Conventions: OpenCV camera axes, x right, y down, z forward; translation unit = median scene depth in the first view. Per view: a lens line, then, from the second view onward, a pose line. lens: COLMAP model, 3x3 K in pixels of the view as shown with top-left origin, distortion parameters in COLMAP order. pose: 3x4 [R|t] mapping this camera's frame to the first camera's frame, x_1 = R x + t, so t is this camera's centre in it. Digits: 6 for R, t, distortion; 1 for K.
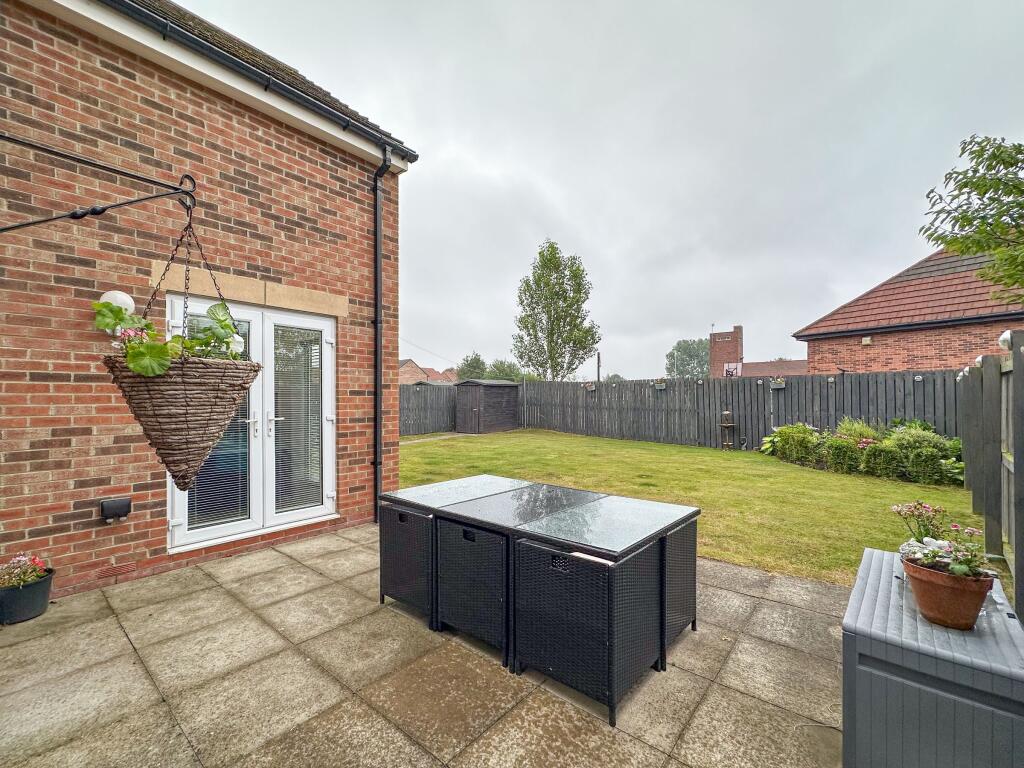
lens RADIAL K [[414.1, 0, 510.1], [0, 414.1, 383.3], [0, 0, 1]] dist [-0.001851, 0.001024]
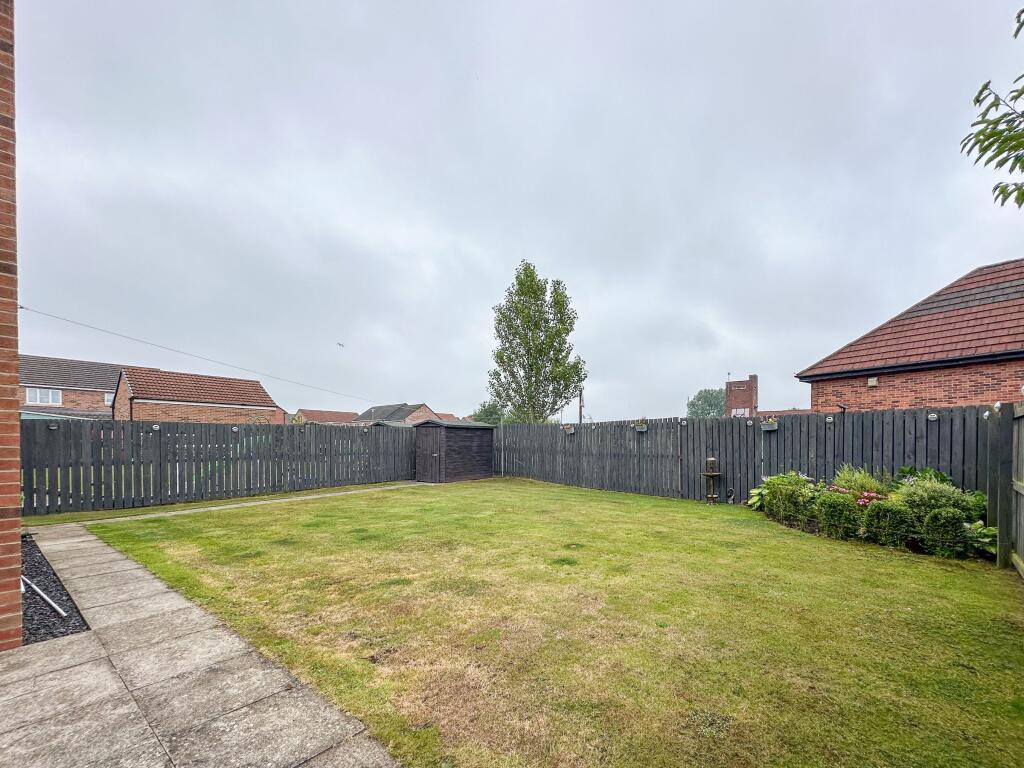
lens RADIAL K [[414.1, 0, 552.2], [0, 414.1, 437.8], [0, 0, 1]] dist [-0.001851, 0.001024]
pose [[0.998608, 0.006588, 0.052336, 0.115266], [-0.007545, 0.999808, 0.018112, 0.010588], [-0.052207, -0.018481, 0.998465, 0.130782]]
